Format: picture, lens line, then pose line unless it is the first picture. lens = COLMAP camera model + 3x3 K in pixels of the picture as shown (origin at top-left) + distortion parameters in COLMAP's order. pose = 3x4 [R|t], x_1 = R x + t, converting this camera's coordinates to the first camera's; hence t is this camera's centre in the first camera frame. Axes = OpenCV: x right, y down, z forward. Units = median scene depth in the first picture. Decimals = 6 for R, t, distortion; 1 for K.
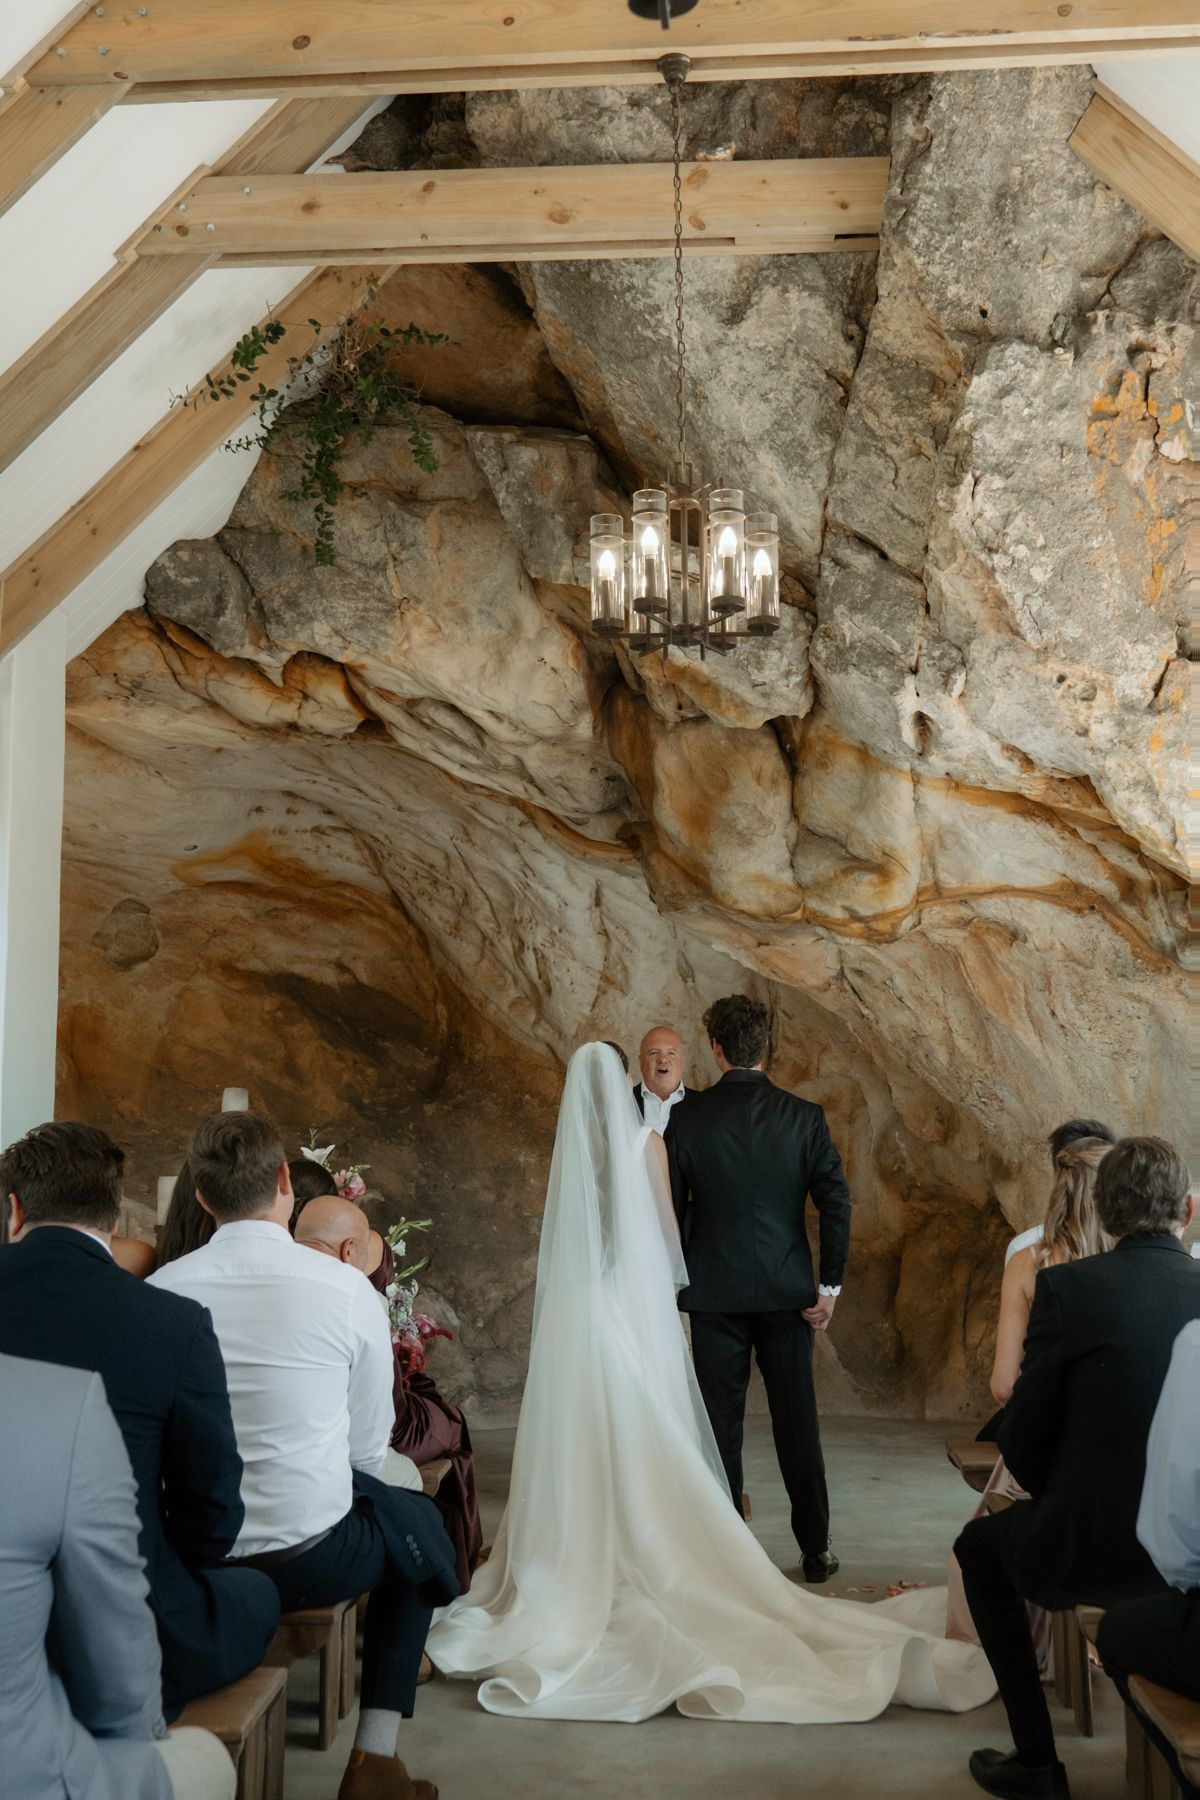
lens RADIAL K [[1684.0, 0, 629.6], [0, 1684.0, 927.6], [0, 0, 1]] dist [0.013164, -0.097566]
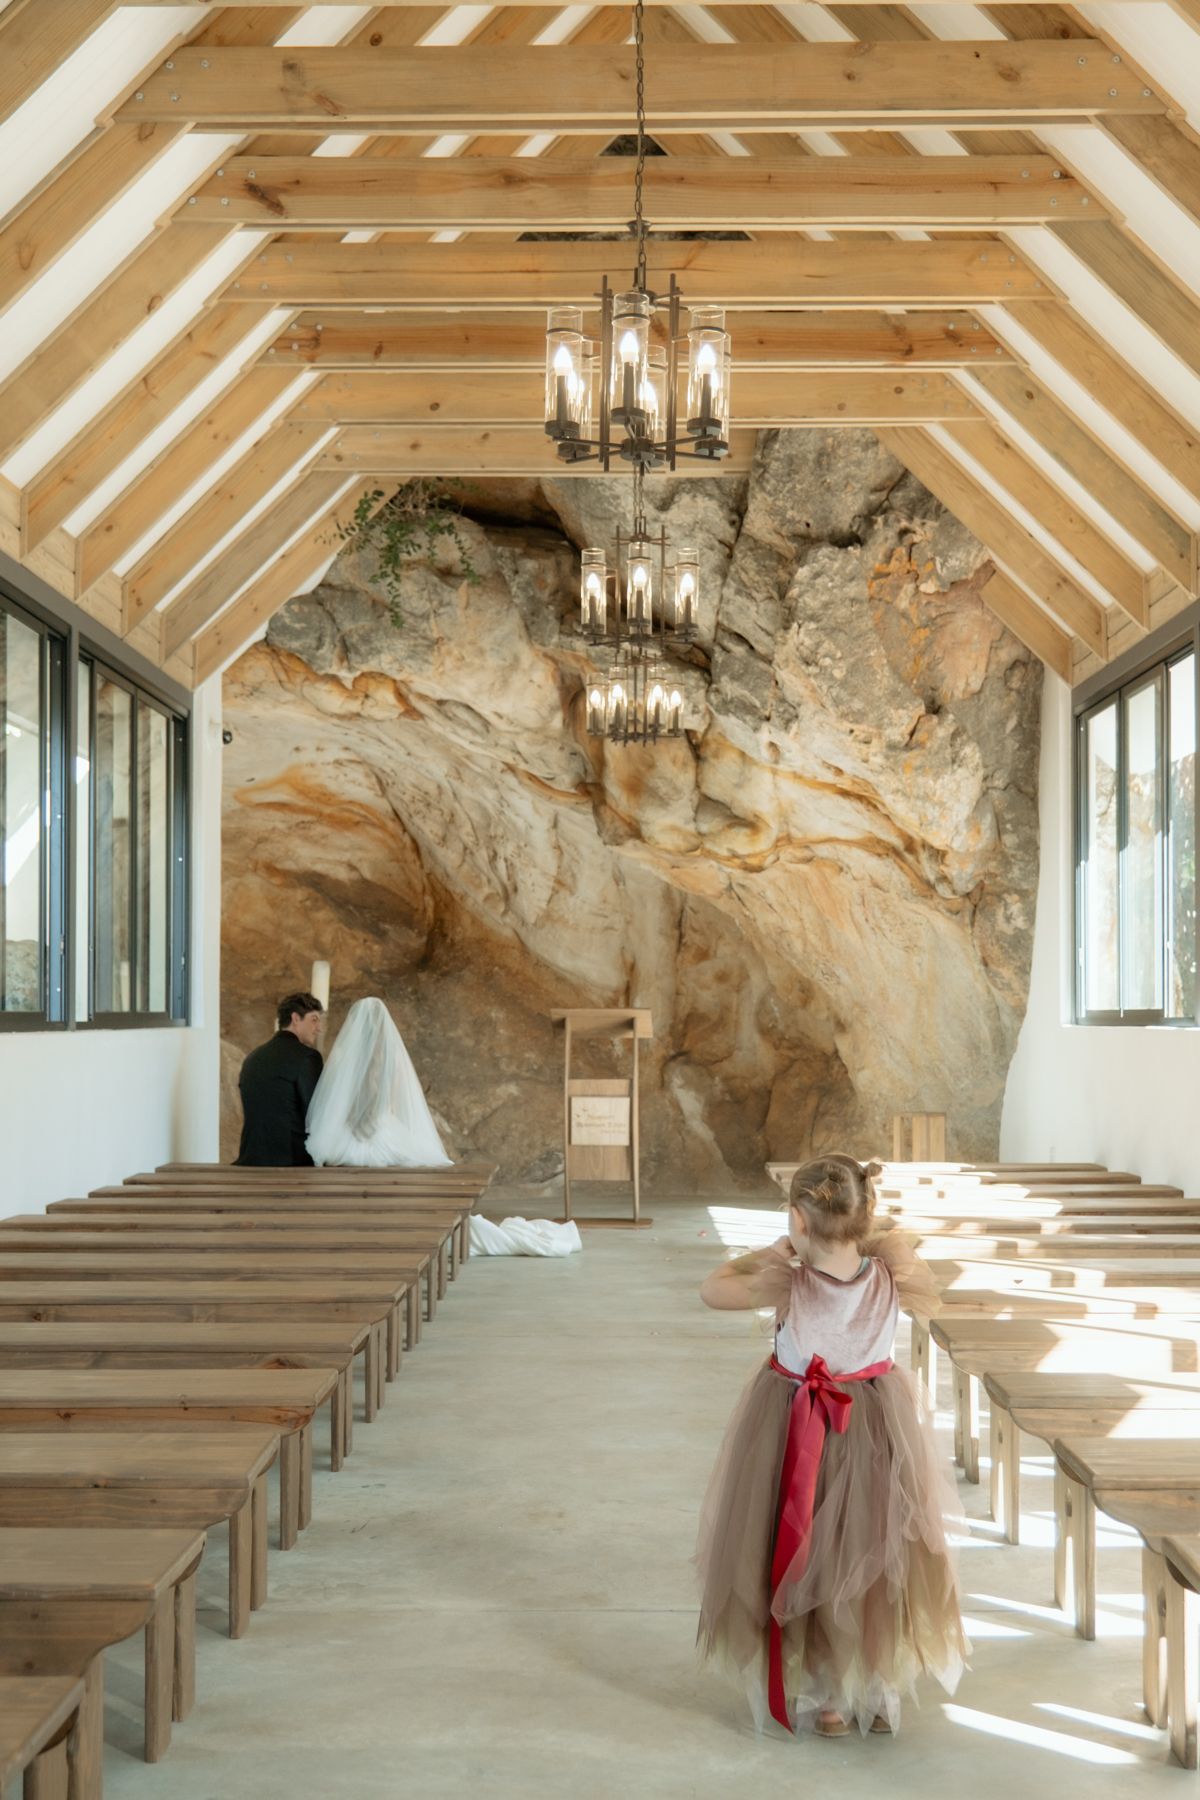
lens RADIAL K [[1807.0, 0, 603.4], [0, 1807.0, 930.4], [0, 0, 1]] dist [0.005045, 0.012728]
pose [[0.999227, 0.015965, 0.035927, -0.035611], [-0.018801, 0.996615, 0.080028, -0.056411], [-0.034528, -0.080642, 0.996145, -0.522598]]
